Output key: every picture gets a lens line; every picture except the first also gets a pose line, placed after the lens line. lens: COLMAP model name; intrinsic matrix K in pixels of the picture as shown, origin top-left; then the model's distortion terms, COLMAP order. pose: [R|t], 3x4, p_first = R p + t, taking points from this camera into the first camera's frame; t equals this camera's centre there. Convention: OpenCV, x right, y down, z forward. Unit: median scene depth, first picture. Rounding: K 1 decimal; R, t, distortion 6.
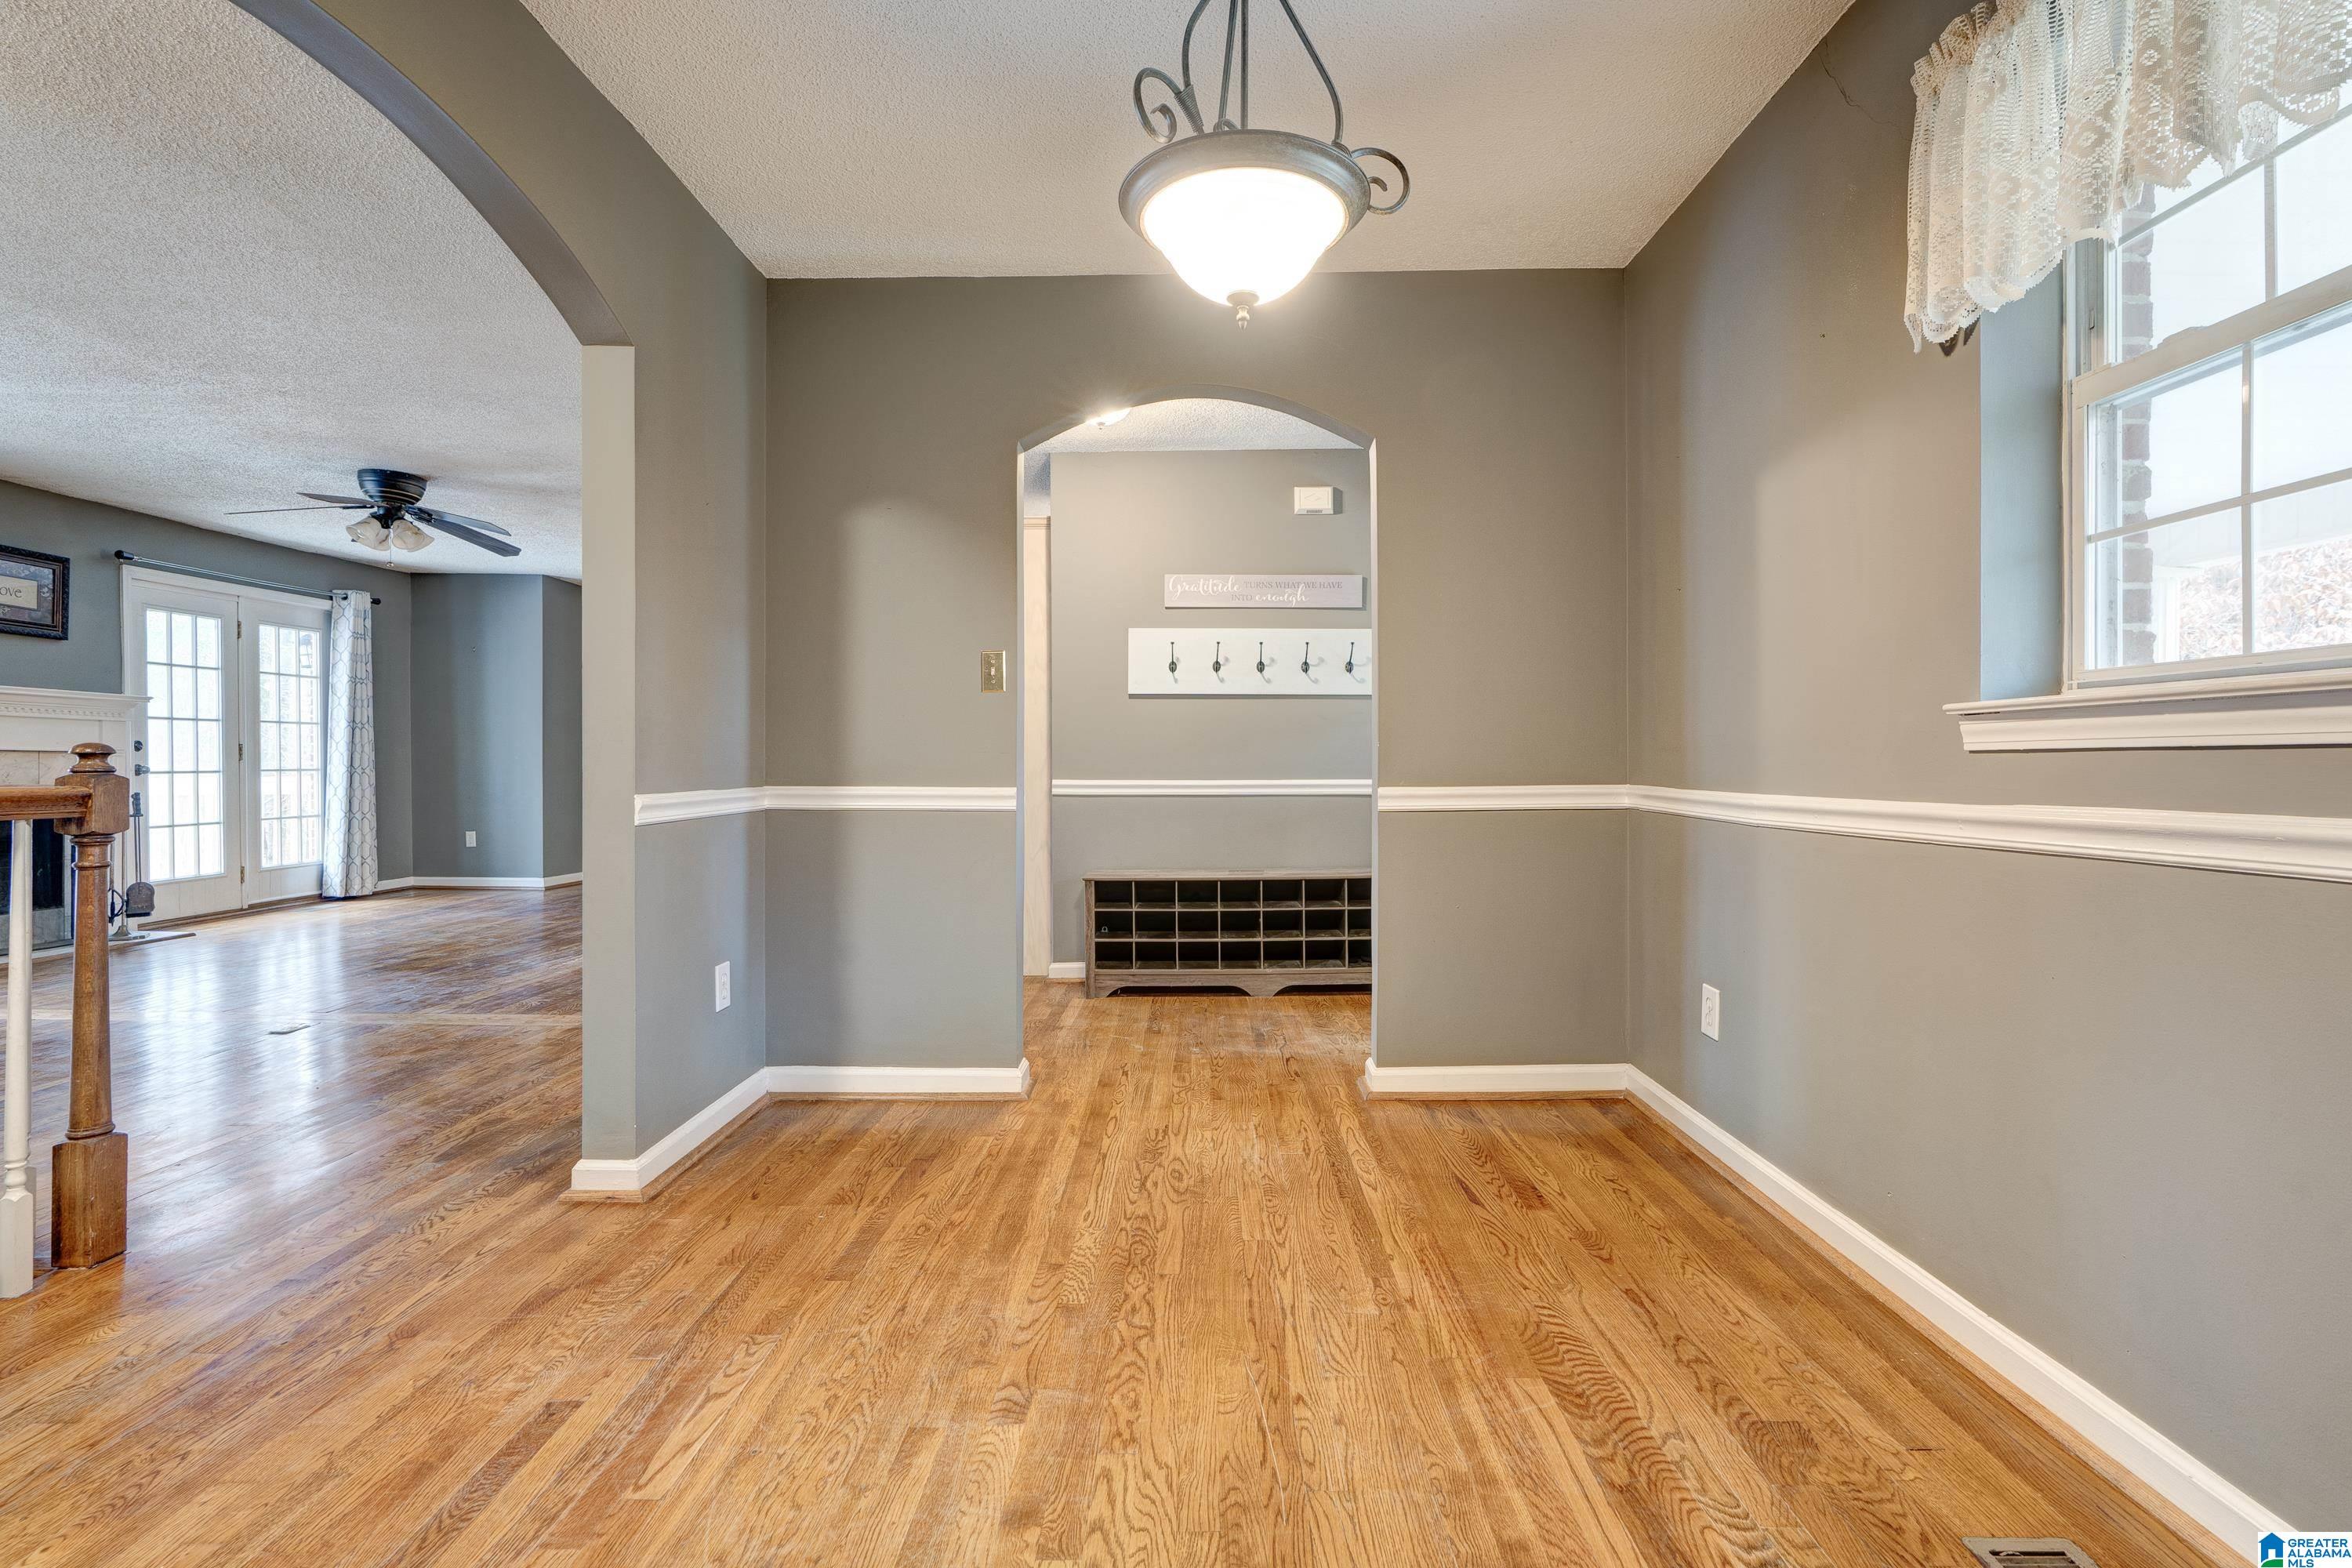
lens RADIAL K [[1079.9, 0, 1164.1], [0, 1079.9, 762.2], [0, 0, 1]] dist [-0.002371, 0.000870]
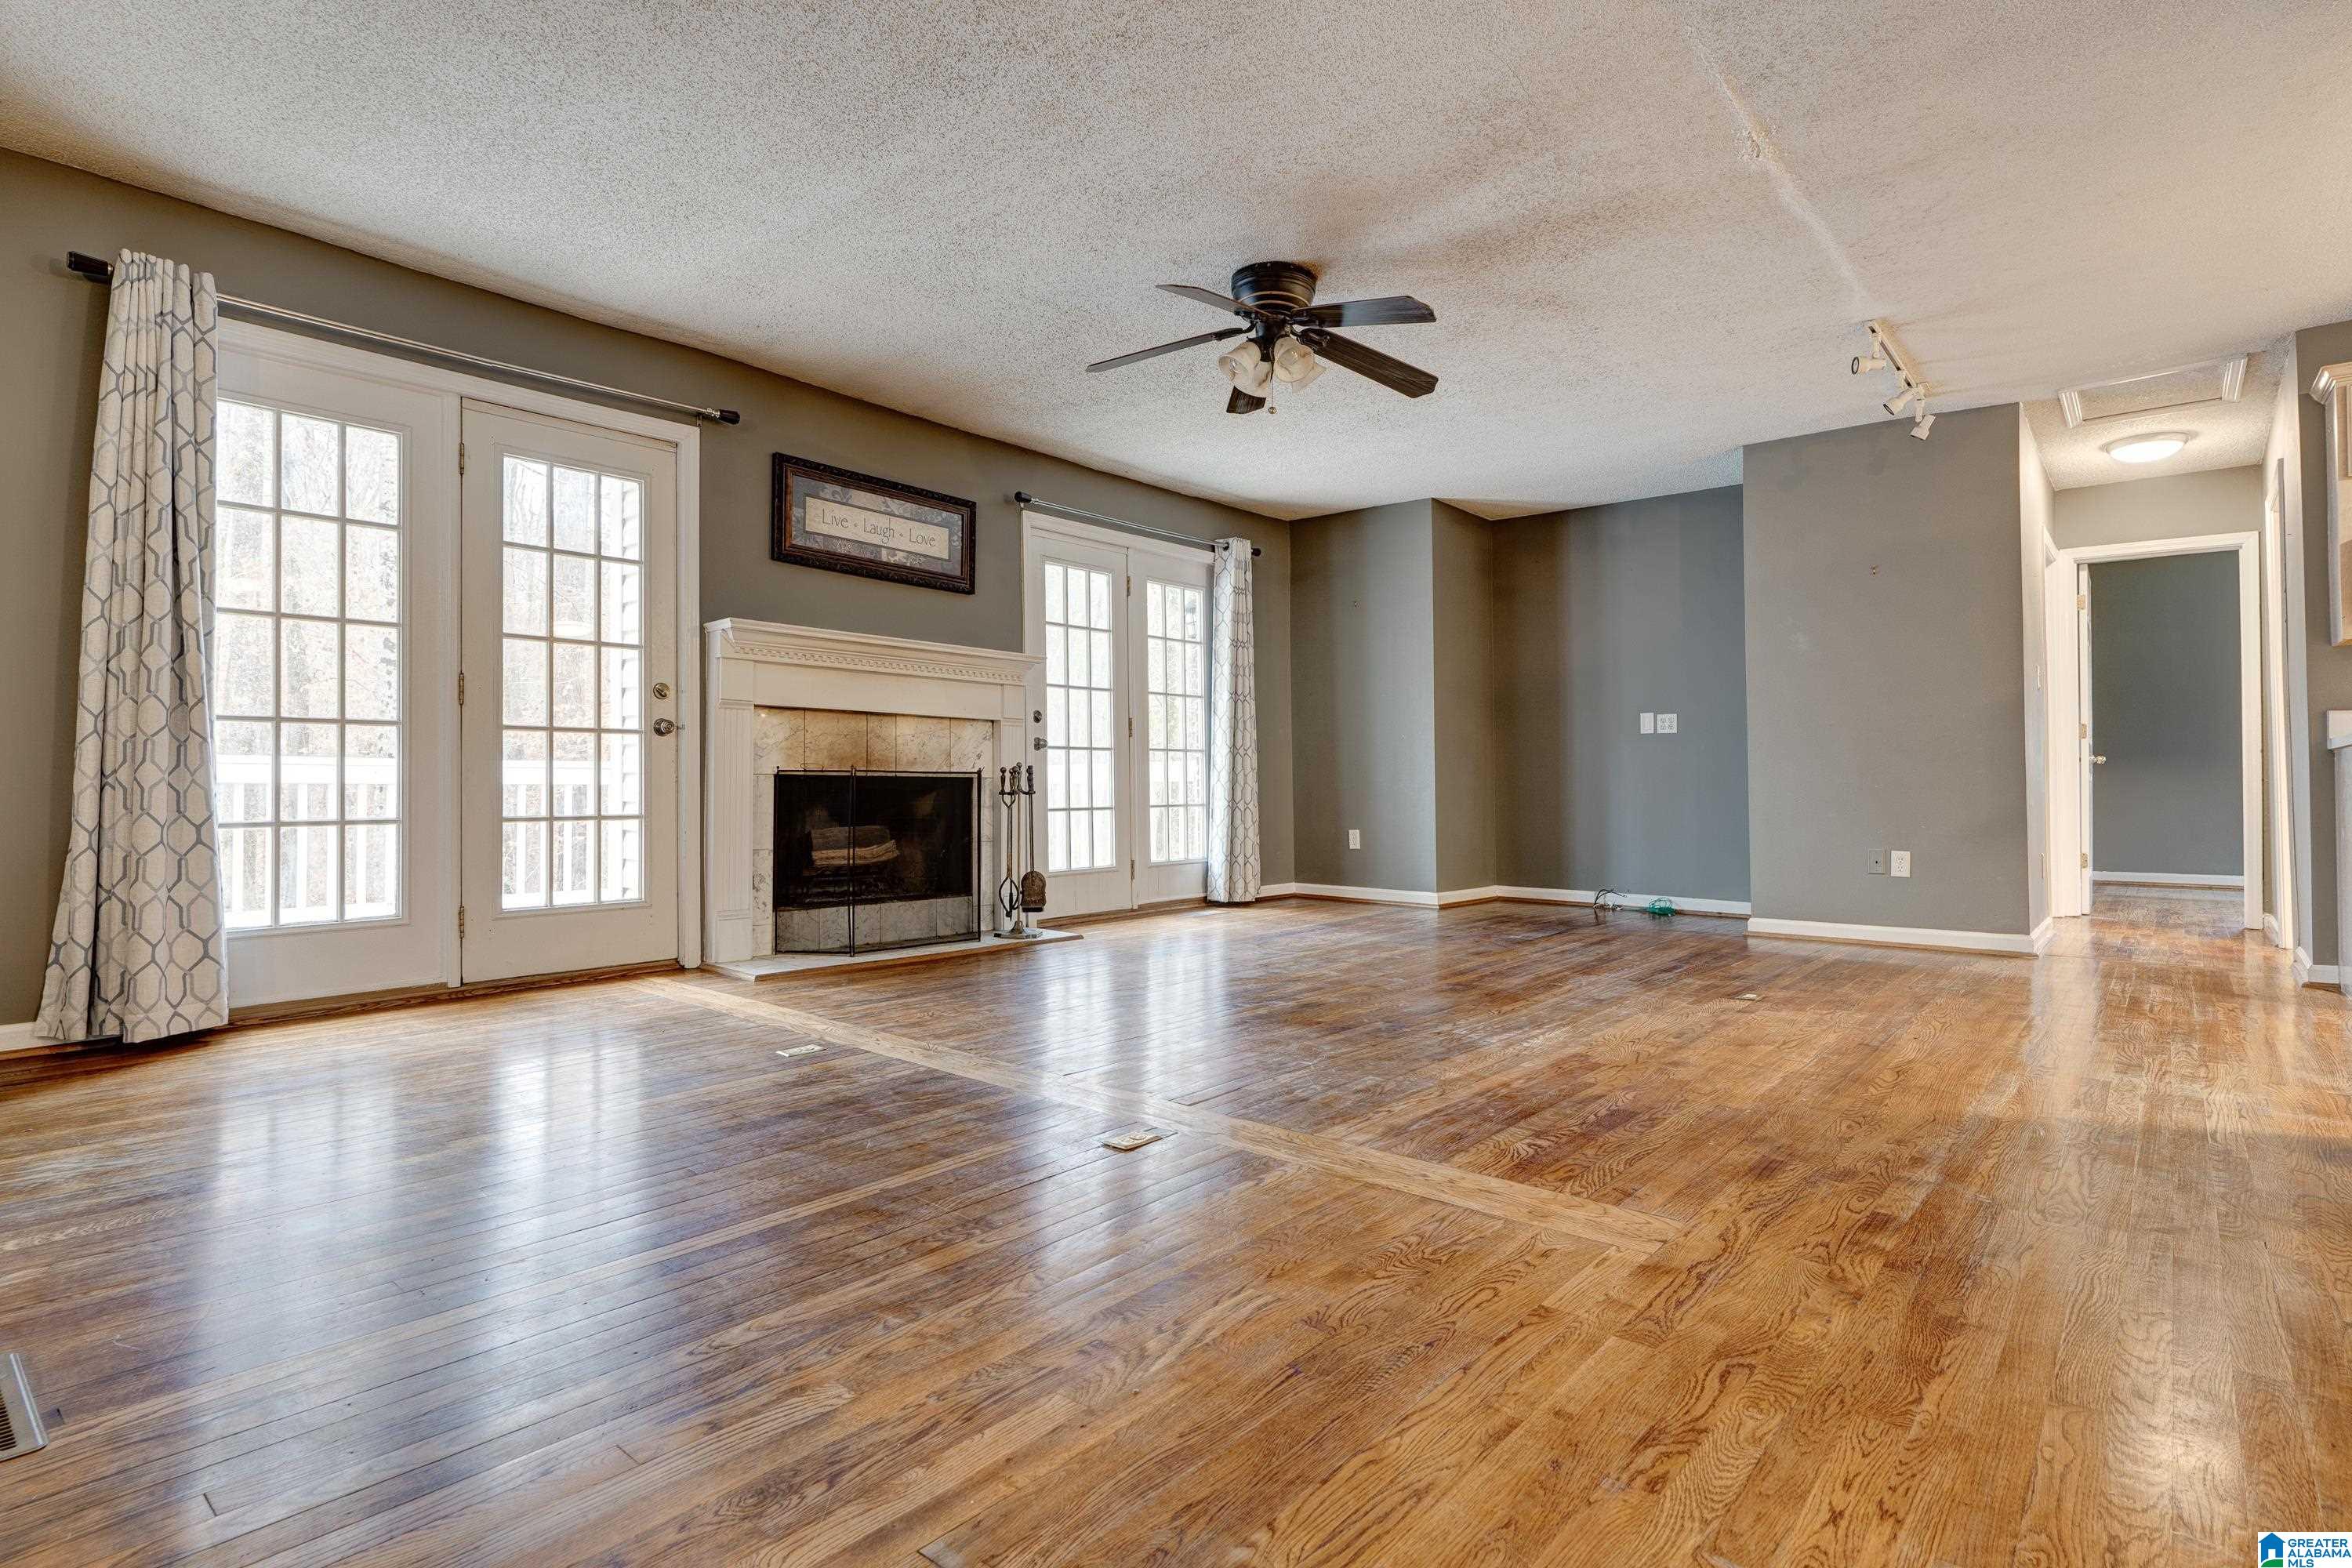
lens RADIAL K [[1183.5, 0, 1168.9], [0, 1183.5, 774.5], [0, 0, 1]] dist [-0.002600, -0.000250]
pose [[0.760548, -0.009109, -0.649218, -0.242545], [0.005863, 0.999957, -0.007162, 0.039369], [0.649255, 0.001640, 0.760569, 0.333146]]
